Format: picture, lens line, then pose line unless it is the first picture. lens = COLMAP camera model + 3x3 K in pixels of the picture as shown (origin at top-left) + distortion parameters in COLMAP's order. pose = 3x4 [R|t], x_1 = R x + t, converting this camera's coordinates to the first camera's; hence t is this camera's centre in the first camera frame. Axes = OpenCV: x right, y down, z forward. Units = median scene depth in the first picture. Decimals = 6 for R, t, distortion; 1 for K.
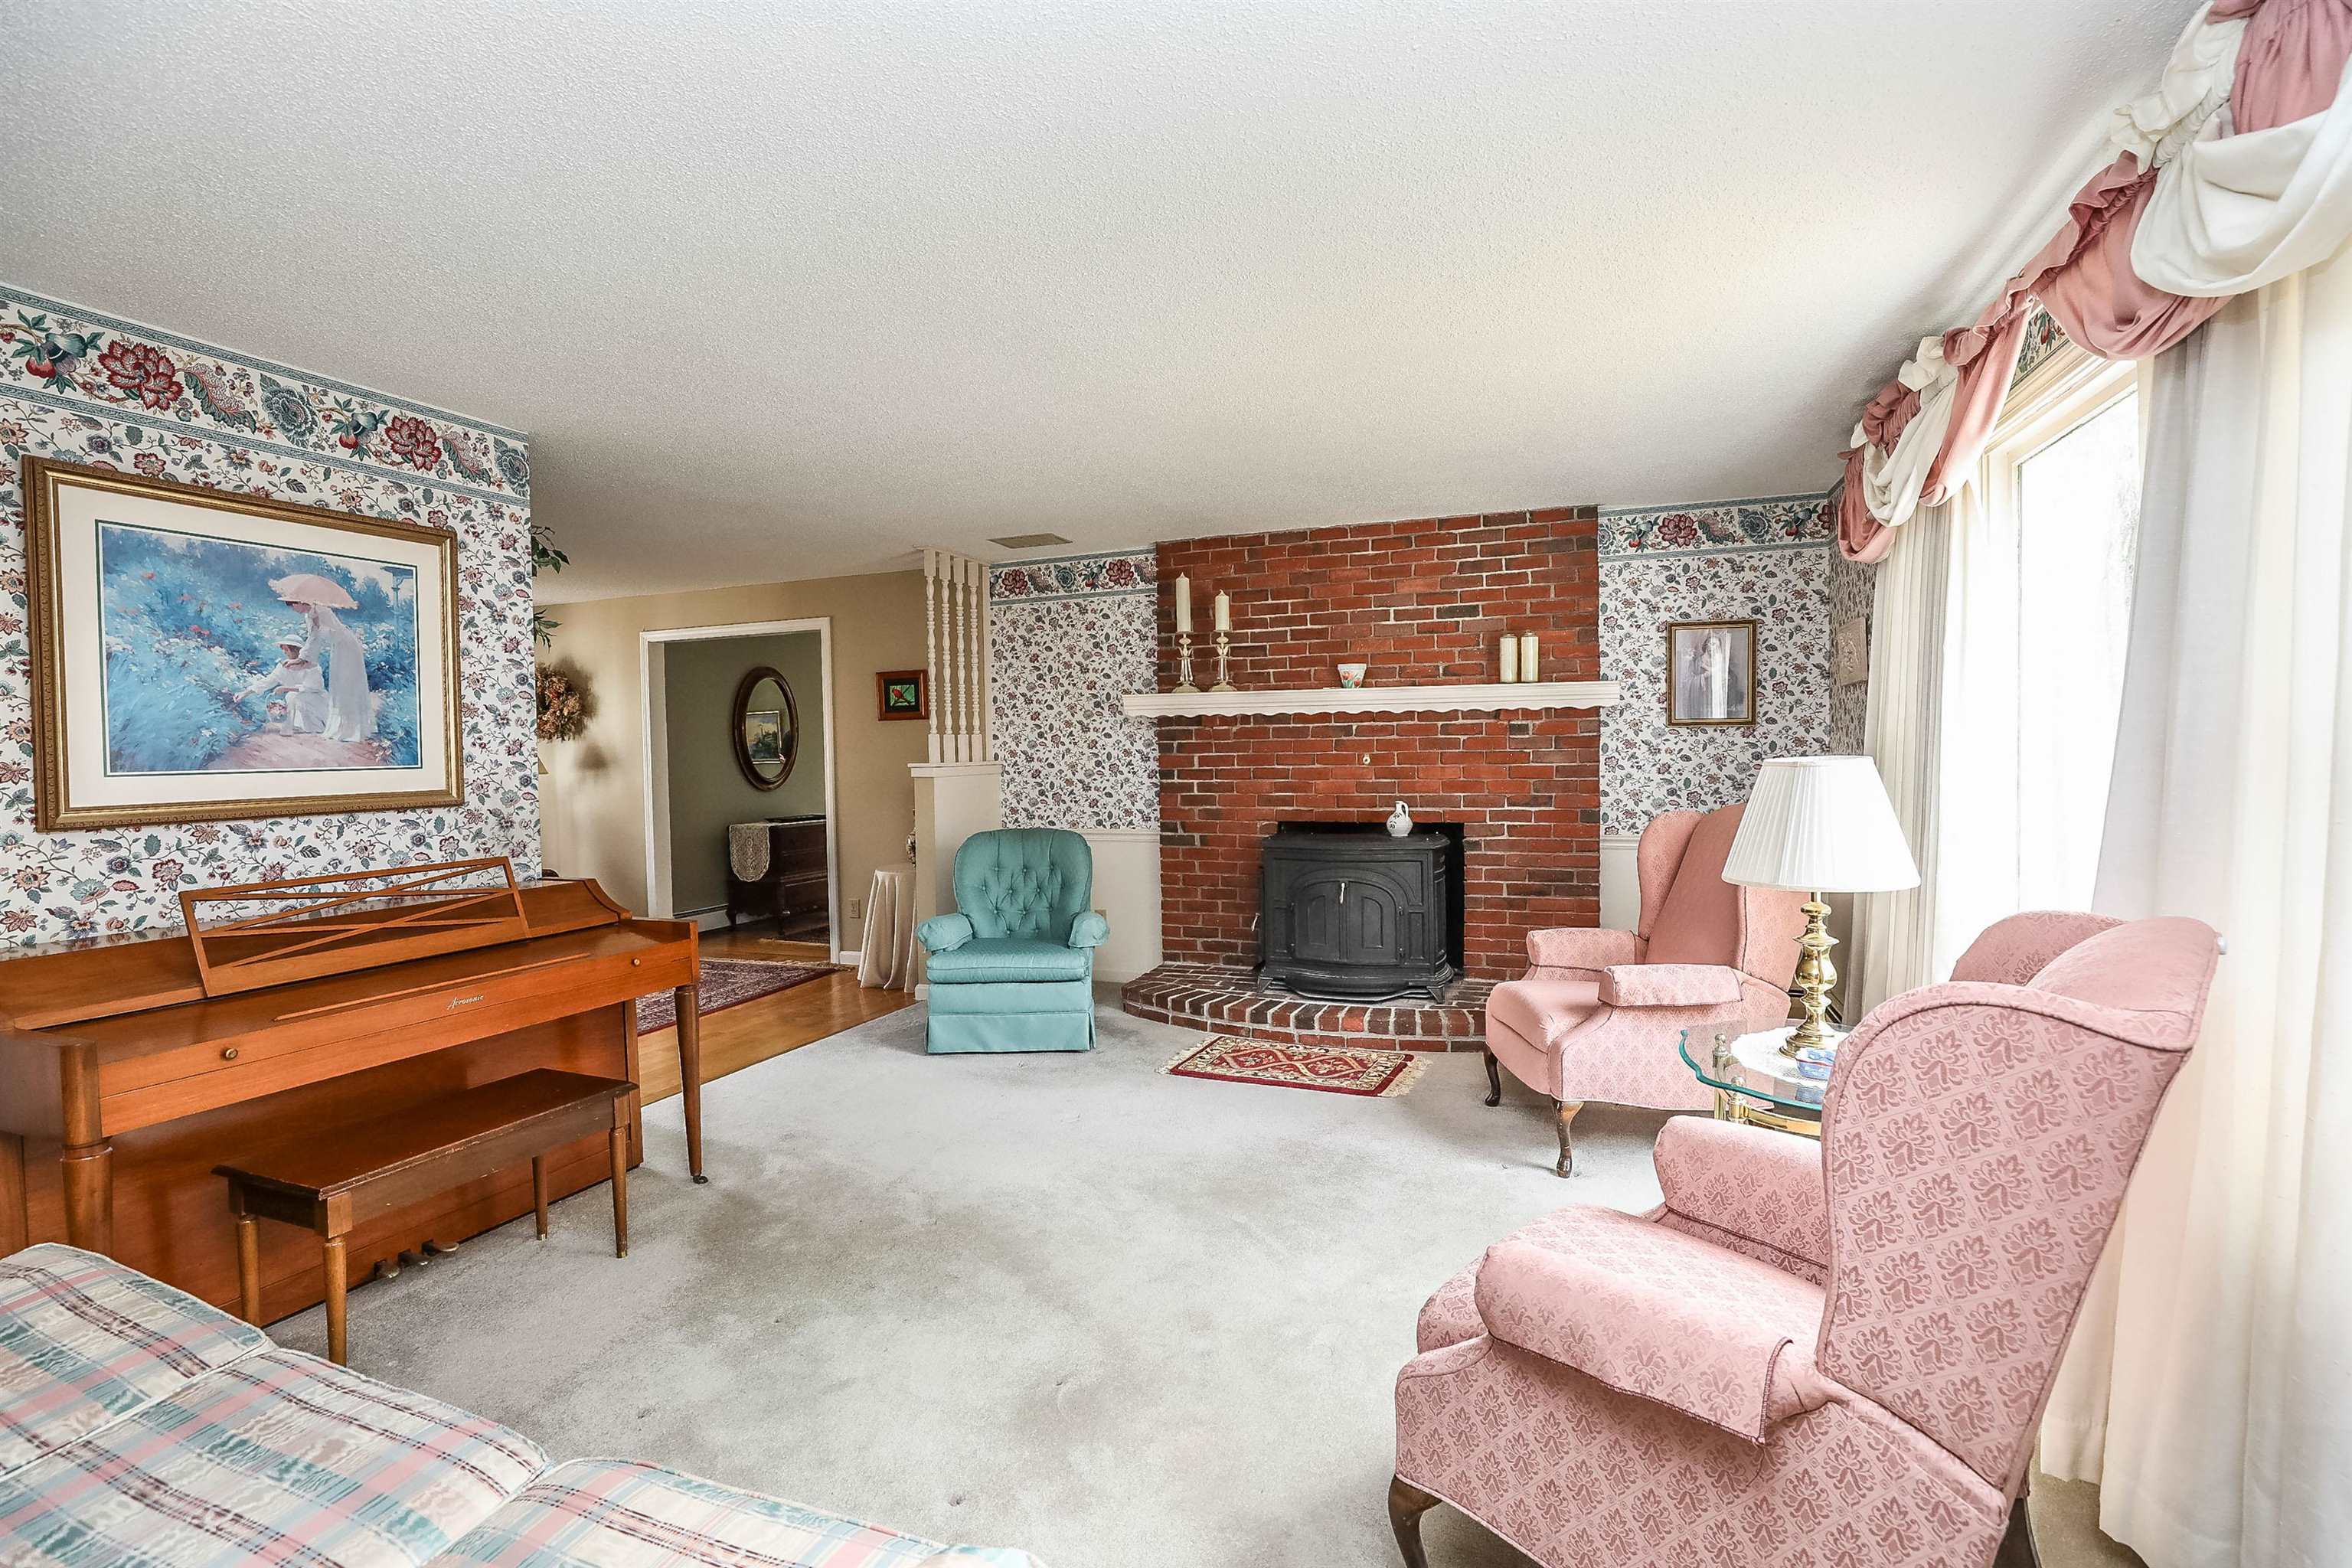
lens RADIAL K [[1070.2, 0, 1174.3], [0, 1070.2, 792.2], [0, 0, 1]] dist [-0.038393, 0.010144]
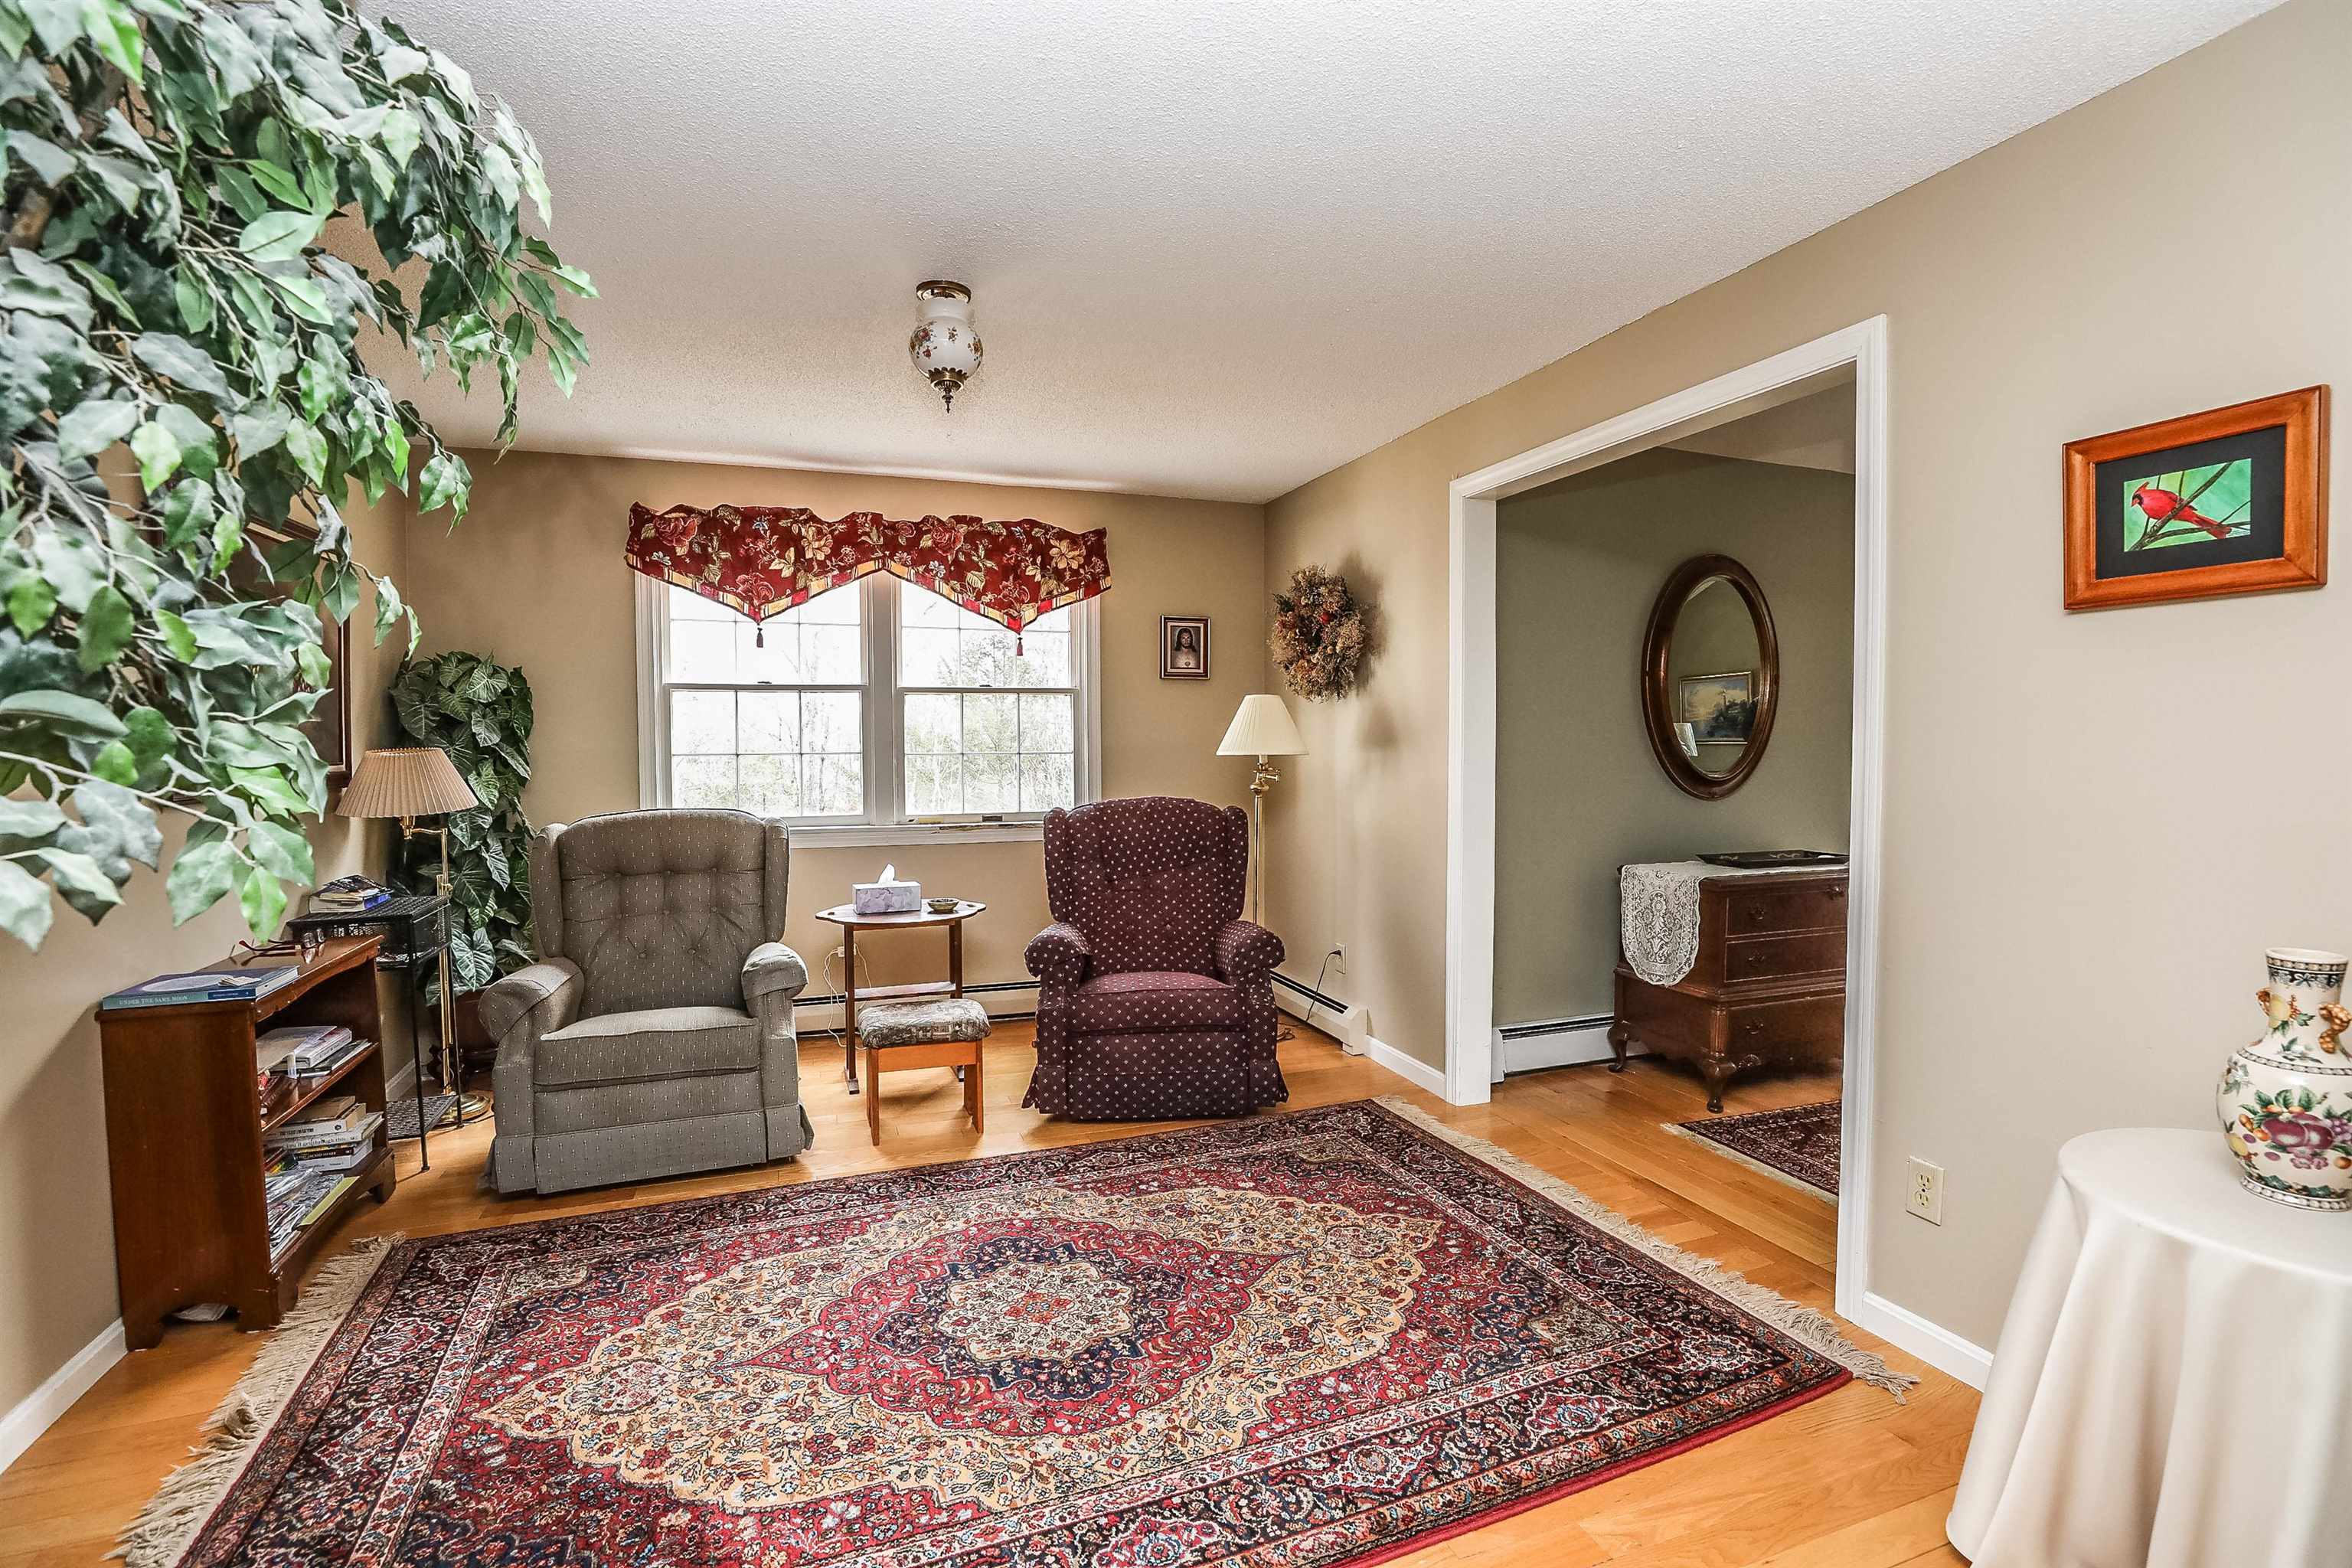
lens RADIAL K [[1070.2, 0, 1164.8], [0, 1070.2, 772.9], [0, 0, 1]] dist [-0.038393, 0.010144]
pose [[0.647038, 0.039248, -0.761447, -0.191972], [-0.041933, 0.998995, 0.015859, -0.012895], [0.761304, 0.021668, 0.648033, 0.549913]]
